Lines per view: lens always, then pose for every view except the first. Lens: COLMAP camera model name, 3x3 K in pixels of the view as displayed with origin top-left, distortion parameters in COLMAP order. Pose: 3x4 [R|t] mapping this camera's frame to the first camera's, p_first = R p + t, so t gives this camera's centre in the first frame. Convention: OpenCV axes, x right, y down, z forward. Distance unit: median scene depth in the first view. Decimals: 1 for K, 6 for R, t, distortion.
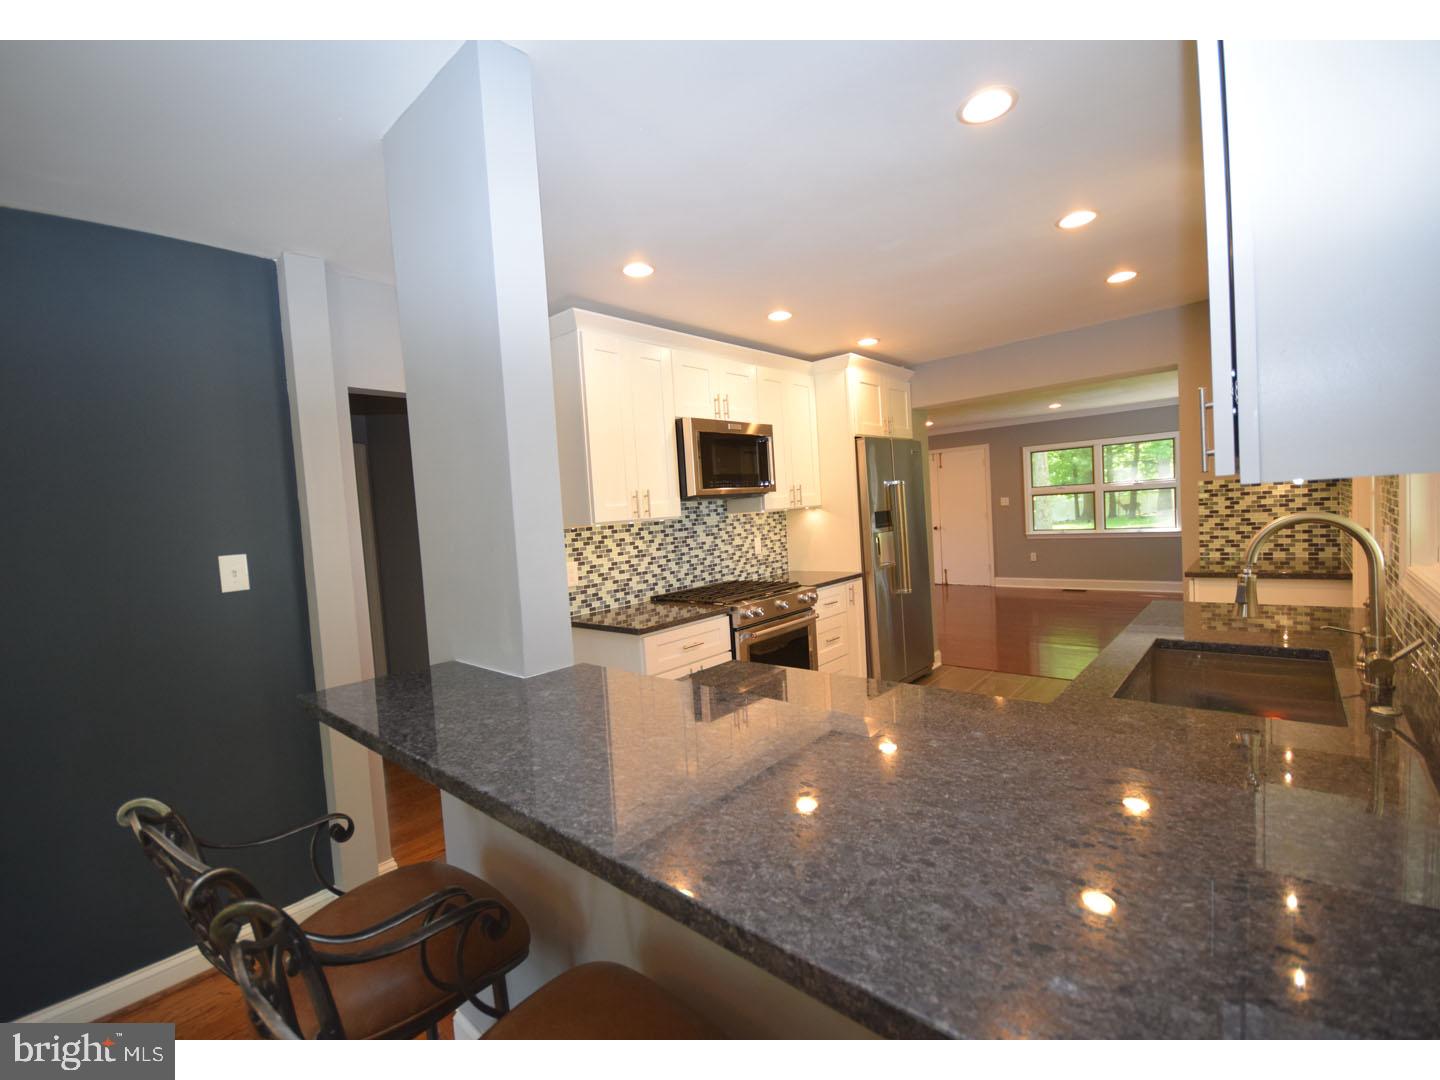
lens RADIAL K [[636.7, 0, 728.1], [0, 636.7, 541.7], [0, 0, 1]] dist [-0.002616, -0.002243]
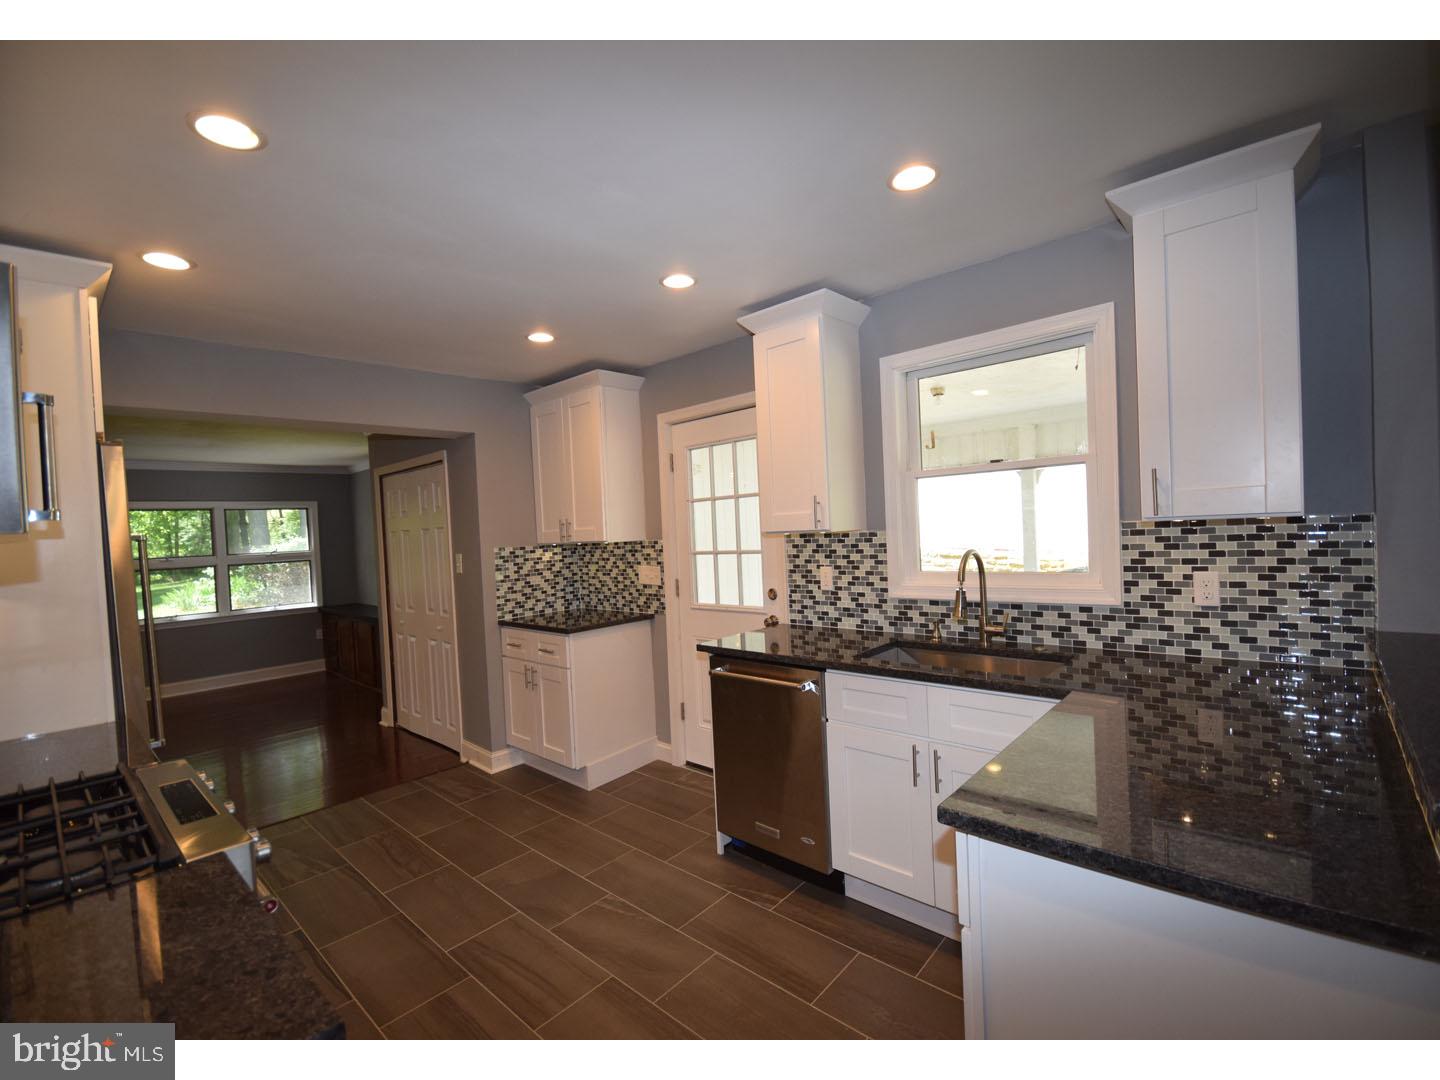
lens RADIAL K [[636.7, 0, 724.9], [0, 636.7, 539.9], [0, 0, 1]] dist [-0.002616, -0.002243]
pose [[0.017755, 0.046370, 0.998767, -0.308366], [0.100216, 0.993811, -0.047921, -0.020587], [-0.994807, 0.100943, 0.012998, 0.619995]]
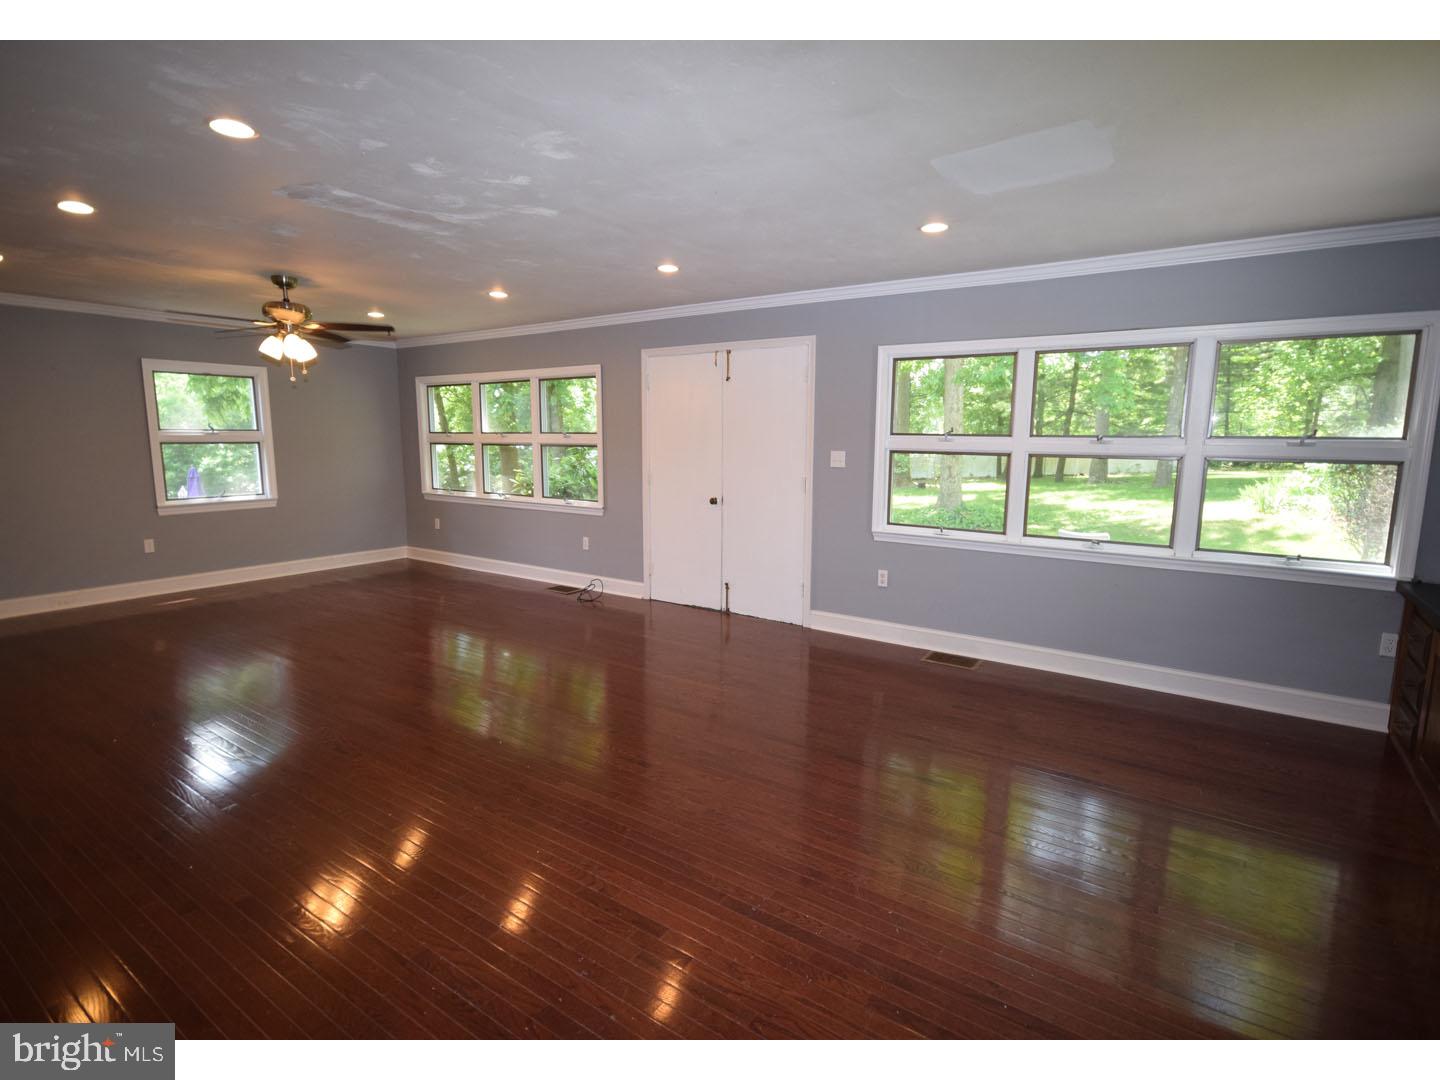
lens RADIAL K [[705.8, 0, 724.9], [0, 705.8, 543.4], [0, 0, 1]] dist [-0.028440, -0.000481]
pose [[0.989928, 0.046323, 0.133776, 0.702506], [-0.058878, 0.994065, 0.091479, -0.108328], [-0.128745, -0.098435, 0.986780, 1.191970]]
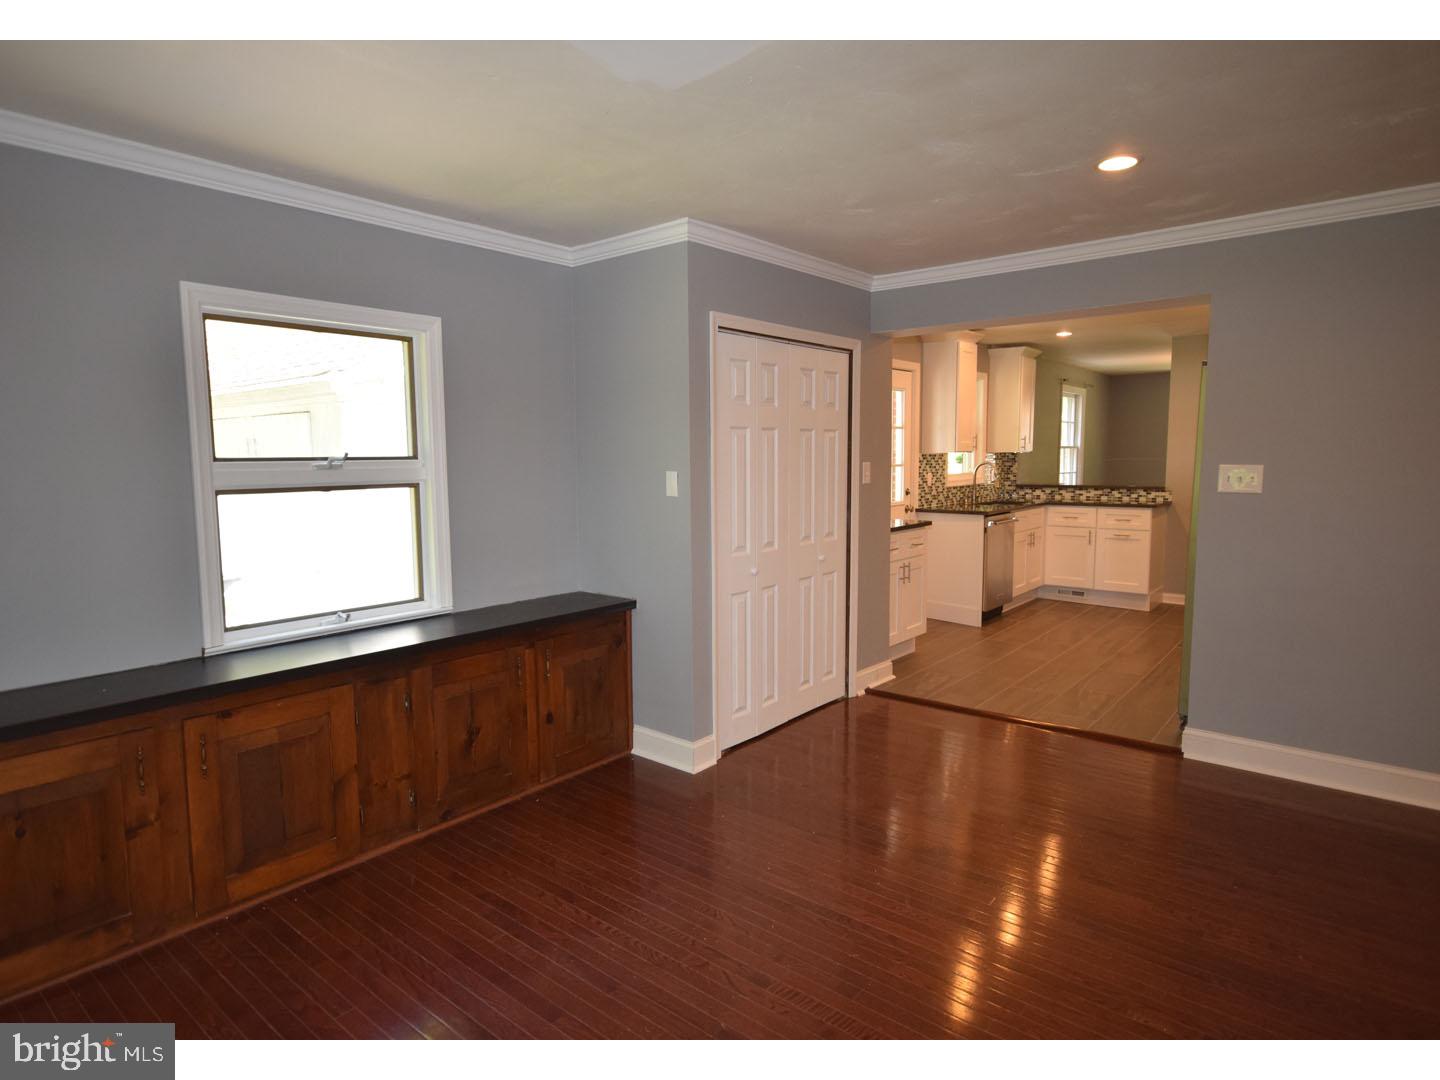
lens RADIAL K [[817.7, 0, 714.7], [0, 817.7, 542.8], [0, 0, 1]] dist [-0.000932, 0.000004]
pose [[-0.996472, 0.078967, -0.028408, 1.089303], [0.073259, 0.983640, 0.164576, -0.202510], [0.040940, 0.161914, -0.985955, 2.388714]]
